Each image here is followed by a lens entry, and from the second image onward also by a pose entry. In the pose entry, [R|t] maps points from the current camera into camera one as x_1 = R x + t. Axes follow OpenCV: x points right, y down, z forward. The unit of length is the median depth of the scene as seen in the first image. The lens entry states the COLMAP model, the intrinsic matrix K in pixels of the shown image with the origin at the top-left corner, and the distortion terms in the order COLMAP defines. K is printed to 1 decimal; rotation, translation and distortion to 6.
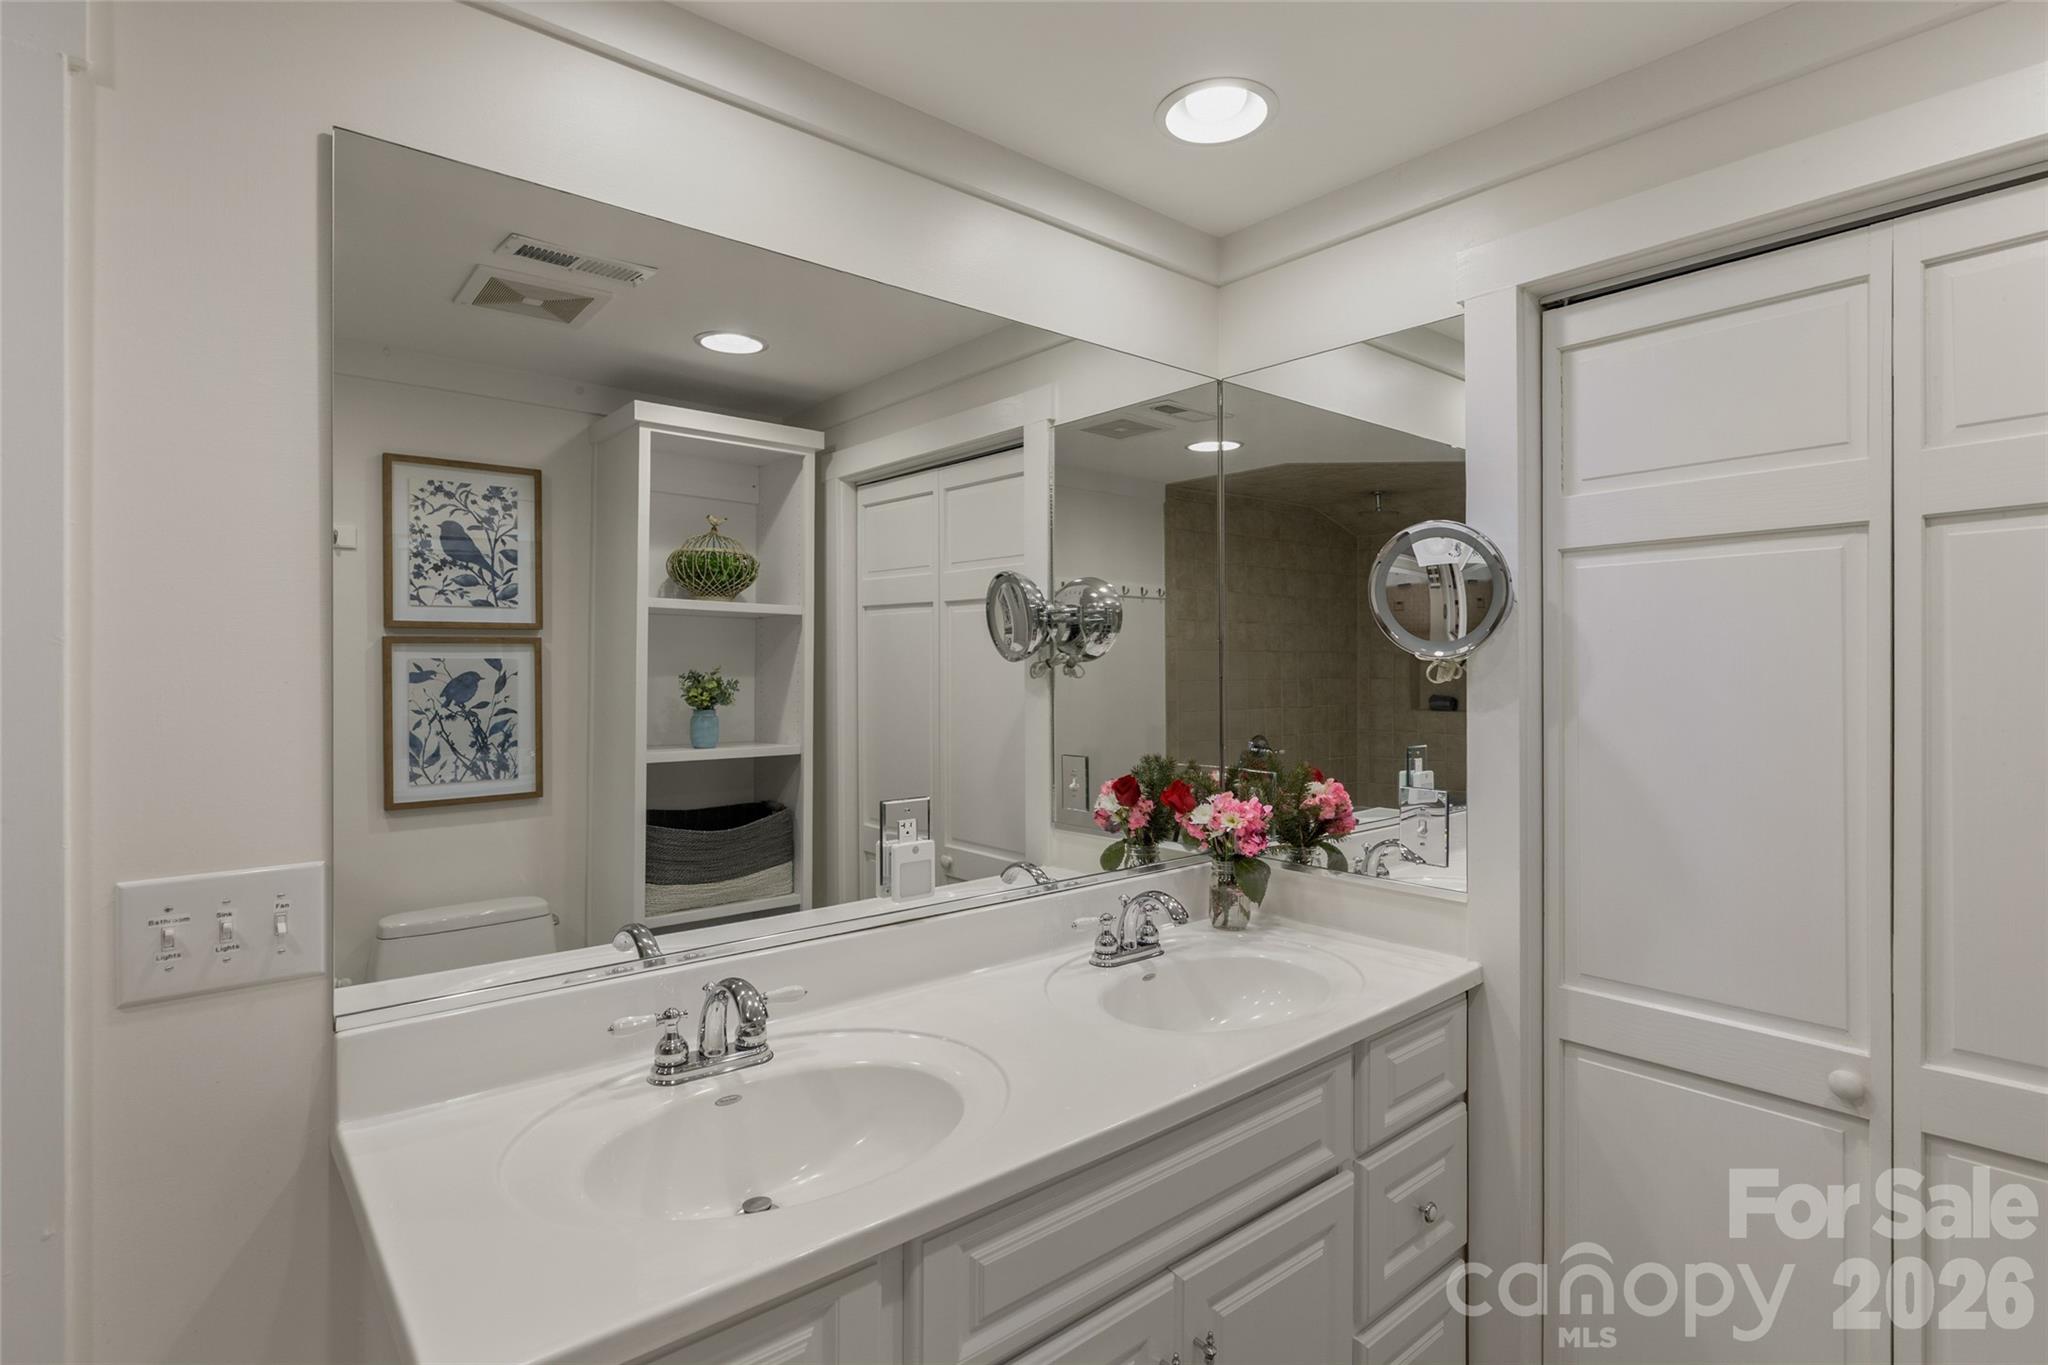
lens RADIAL K [[1006.6, 0, 1019.7], [0, 1006.6, 671.3], [0, 0, 1]] dist [-0.004704, -0.000146]
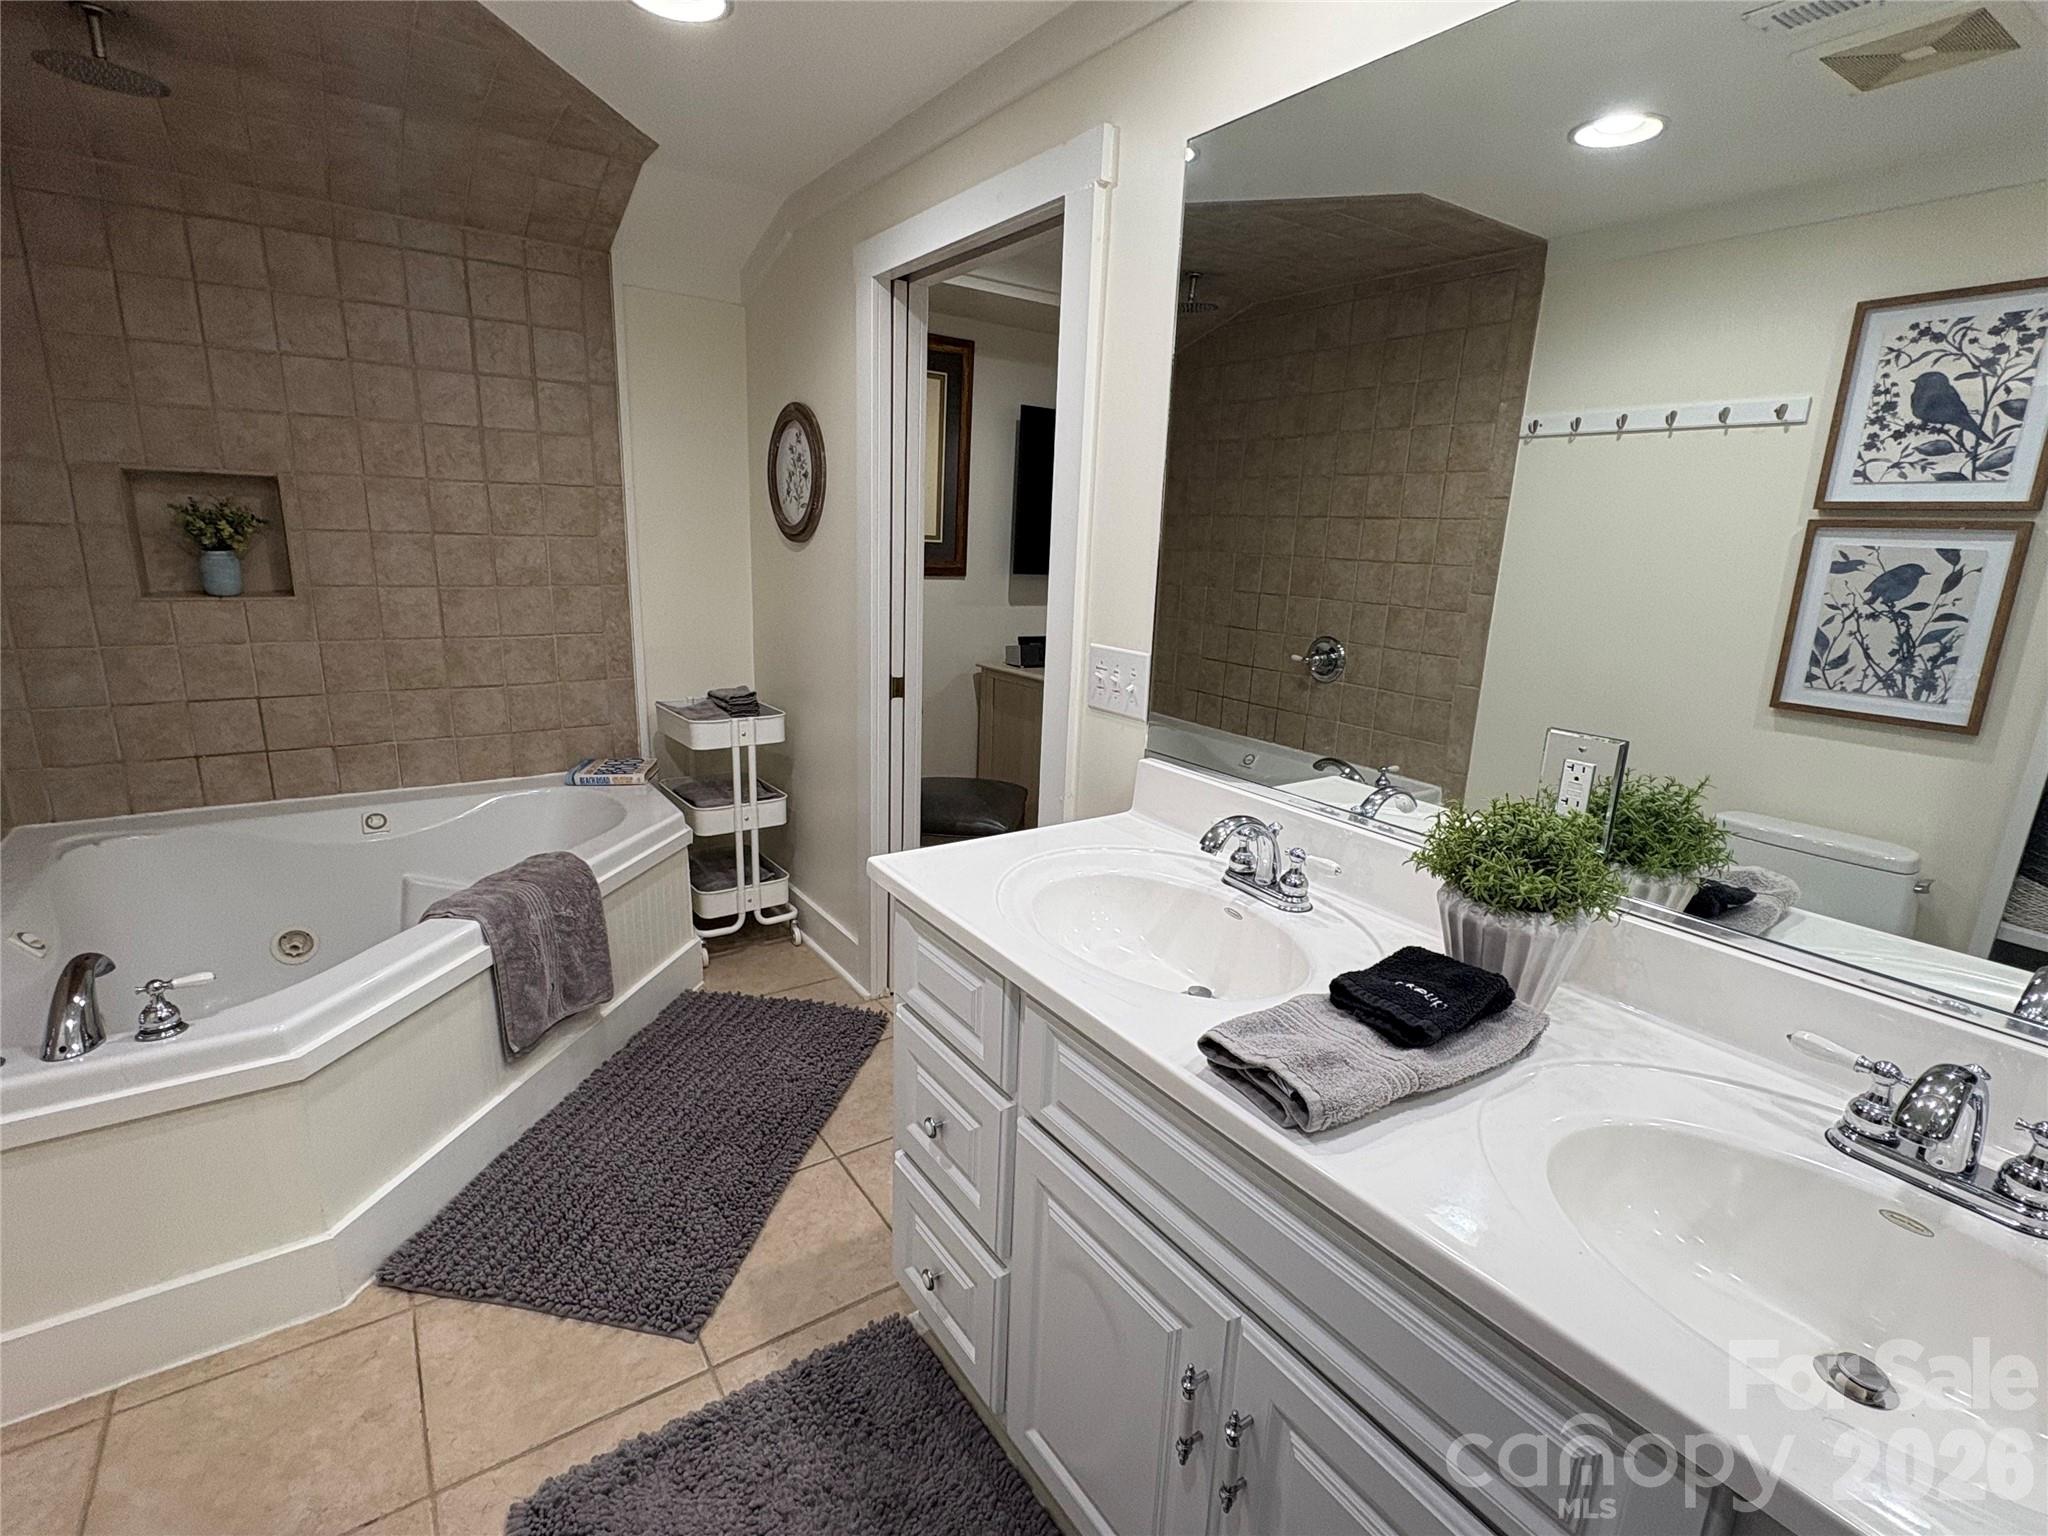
lens RADIAL K [[973.3, 0, 1022.6], [0, 973.3, 766.5], [0, 0, 1]] dist [0.004641, 0.001099]
pose [[-0.093613, 0.240847, -0.966038, 0.336360], [-0.043510, 0.968382, 0.245648, -0.004112], [0.994657, 0.065028, -0.080174, 0.353407]]
